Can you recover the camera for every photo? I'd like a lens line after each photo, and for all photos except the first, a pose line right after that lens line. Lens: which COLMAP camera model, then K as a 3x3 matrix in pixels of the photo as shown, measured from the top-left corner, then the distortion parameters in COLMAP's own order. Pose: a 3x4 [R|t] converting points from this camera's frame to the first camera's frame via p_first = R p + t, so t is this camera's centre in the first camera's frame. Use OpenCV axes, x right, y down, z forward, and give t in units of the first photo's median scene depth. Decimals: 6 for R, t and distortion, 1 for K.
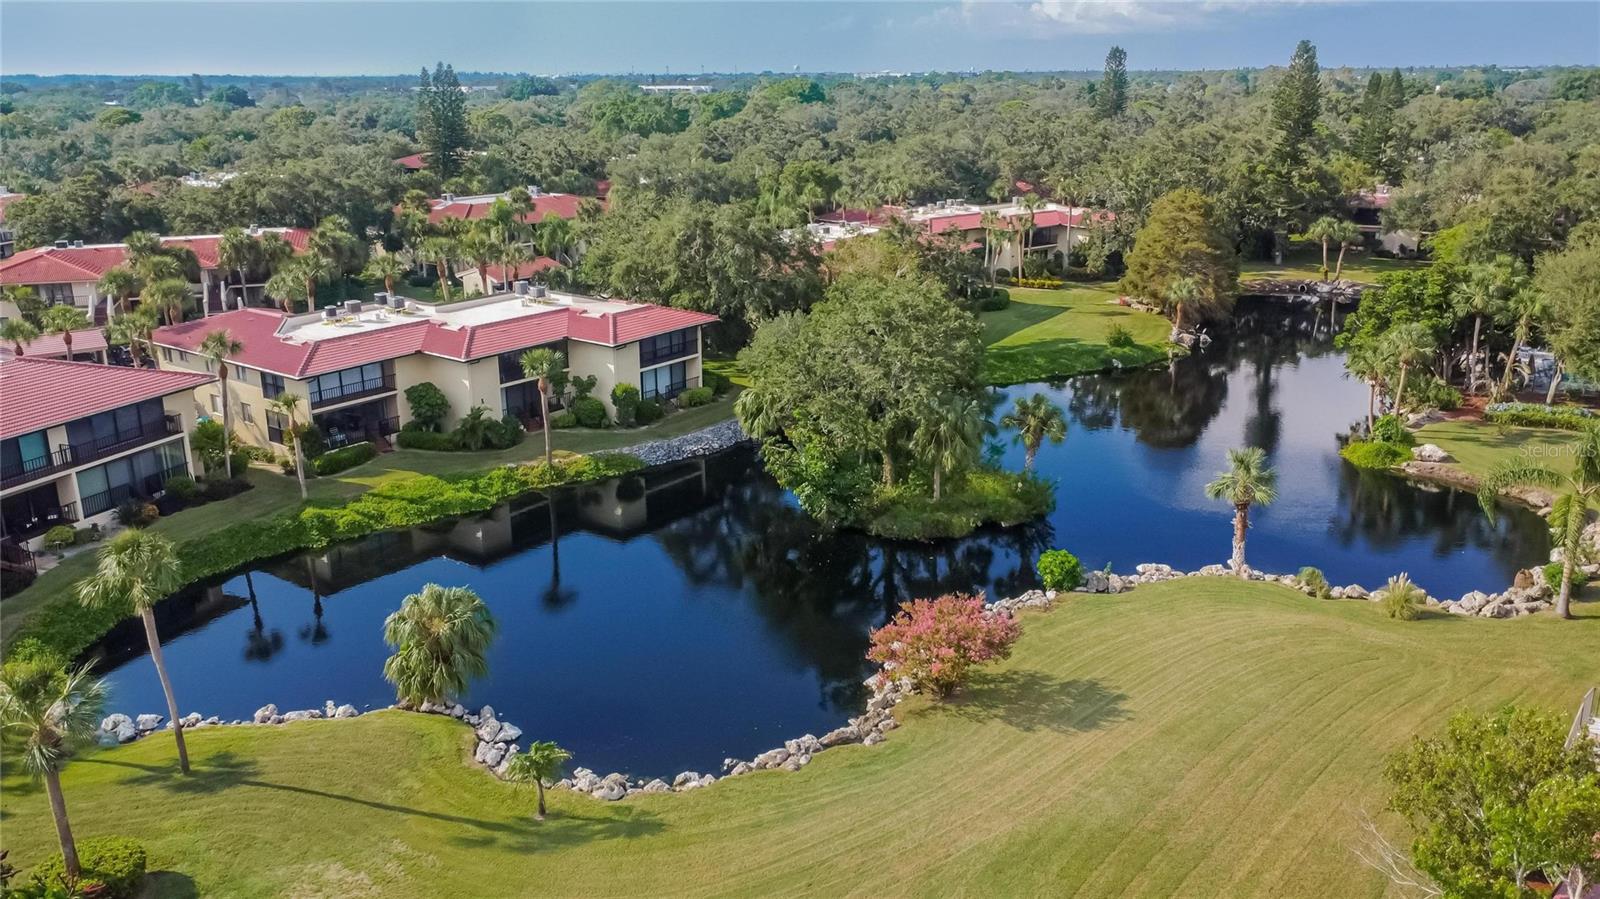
lens RADIAL K [[1233.1, 0, 806.3], [0, 1233.1, 423.1], [0, 0, 1]] dist [0.011267, 0.003754]
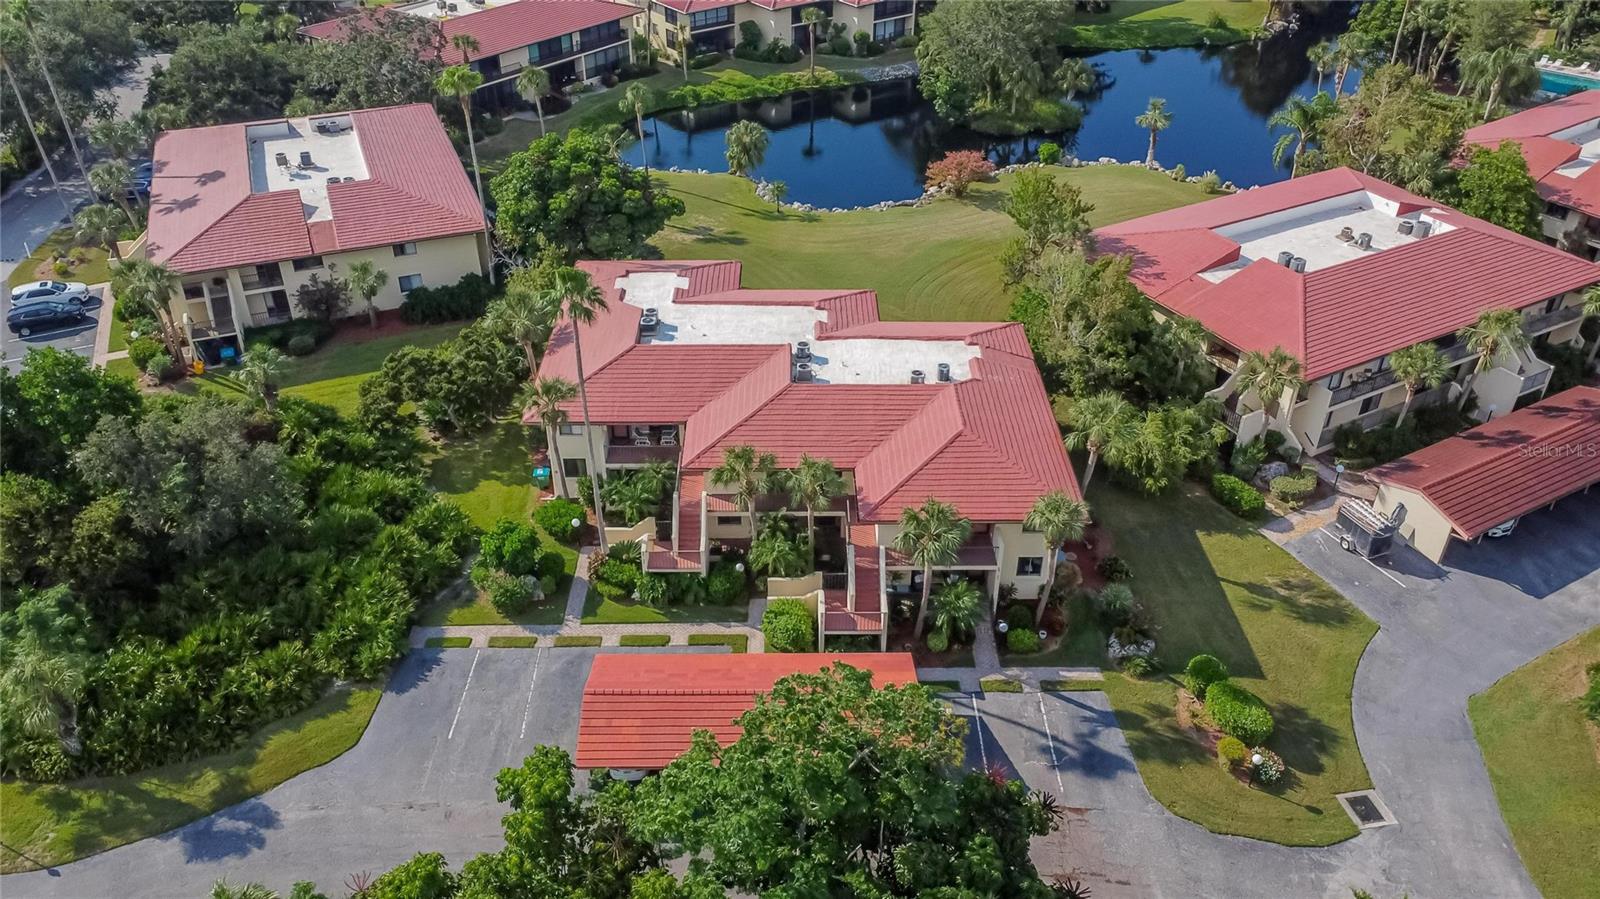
lens RADIAL K [[1217.9, 0, 796.3], [0, 1217.9, 418.8], [0, 0, 1]] dist [0.015548, 0.000989]
pose [[0.960686, 0.158369, -0.228040, 0.258152], [-0.085691, 0.950389, 0.299030, -0.019664], [0.264084, -0.267733, 0.926595, -0.800820]]
